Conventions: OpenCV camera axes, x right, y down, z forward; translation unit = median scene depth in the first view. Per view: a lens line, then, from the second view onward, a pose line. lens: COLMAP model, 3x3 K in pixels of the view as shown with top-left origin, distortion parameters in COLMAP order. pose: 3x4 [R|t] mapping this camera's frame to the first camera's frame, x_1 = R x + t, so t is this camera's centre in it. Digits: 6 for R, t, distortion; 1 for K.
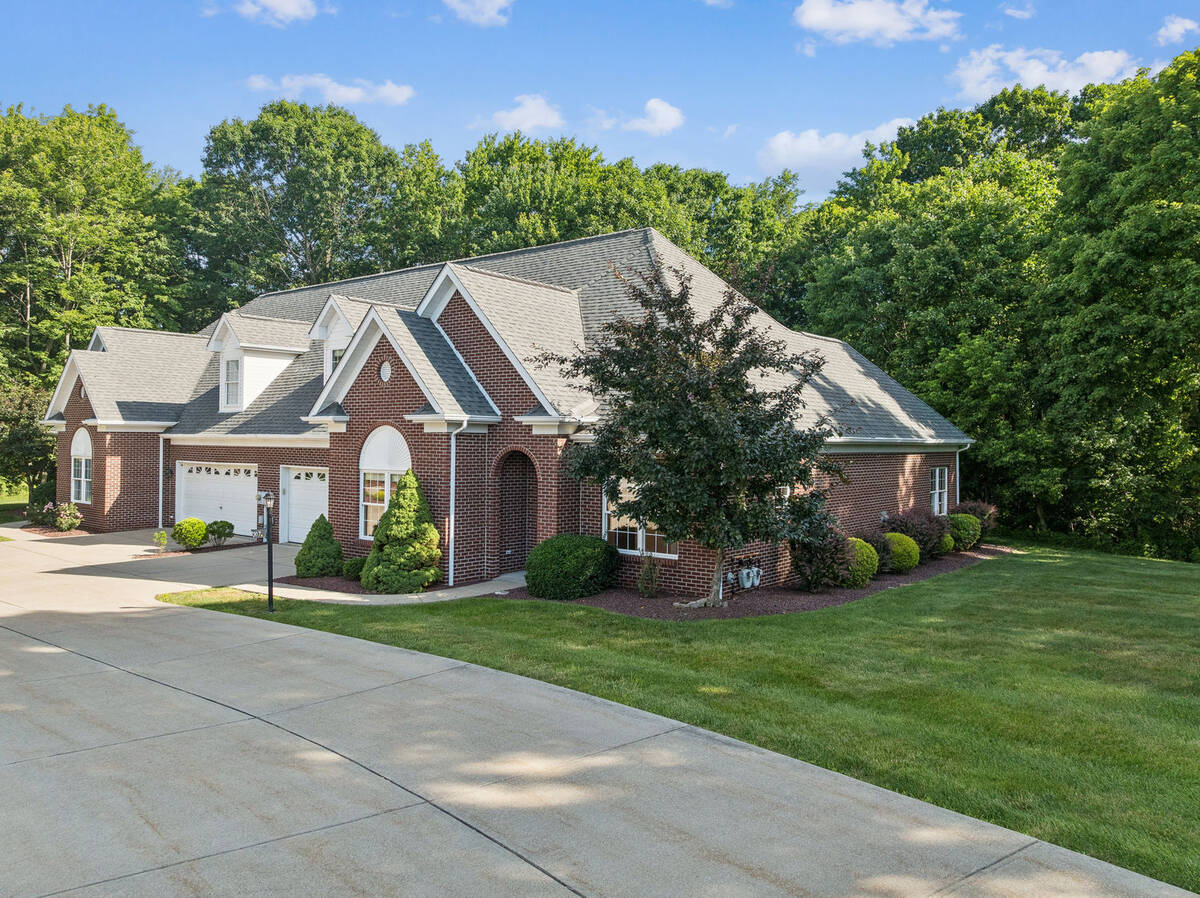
lens RADIAL K [[888.8, 0, 616.1], [0, 888.8, 395.8], [0, 0, 1]] dist [-0.027736, 0.005032]
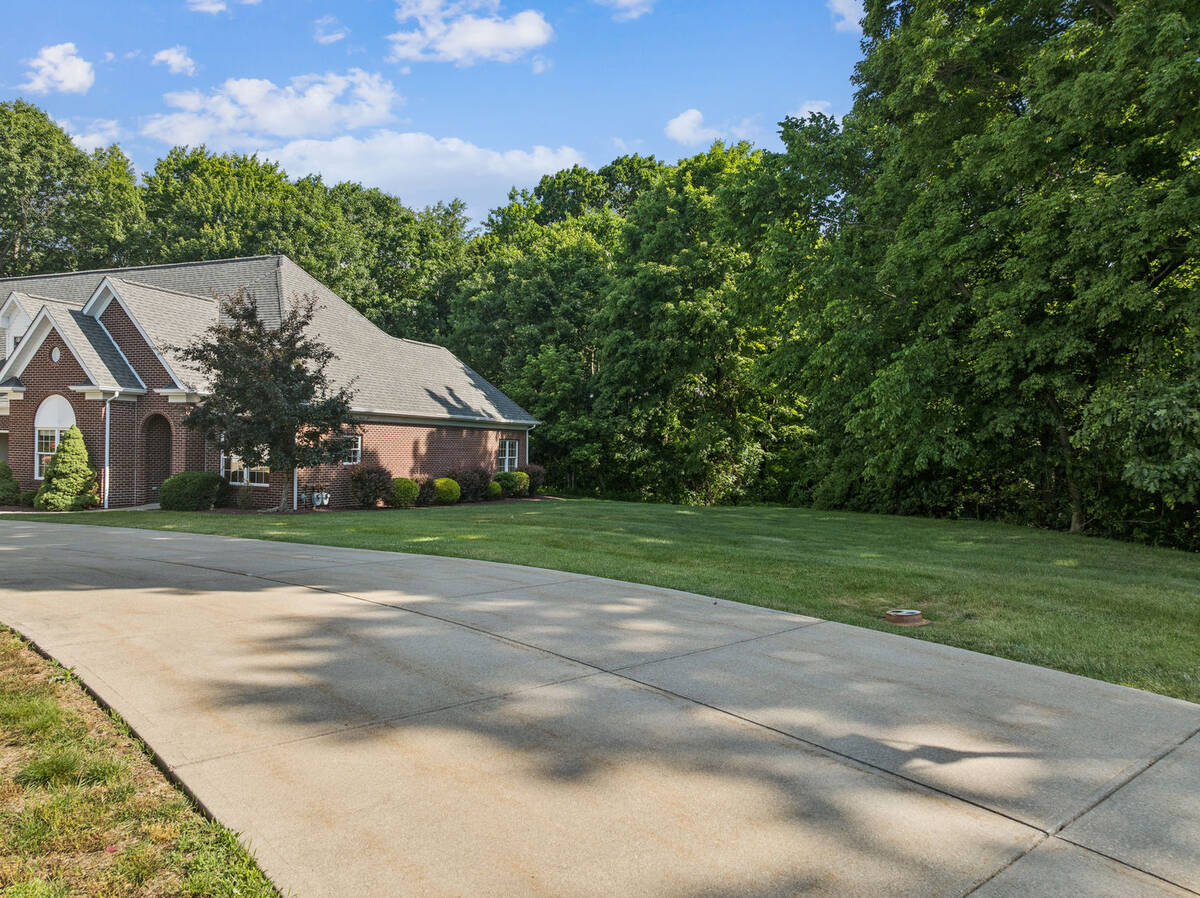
lens RADIAL K [[842.2, 0, 597.6], [0, 842.2, 441.2], [0, 0, 1]] dist [-0.048413, 0.004043]
pose [[0.955433, 0.013639, 0.294894, 0.105133], [-0.028460, 0.998535, 0.046028, 0.015358], [-0.293834, -0.052369, 0.954421, -0.293475]]
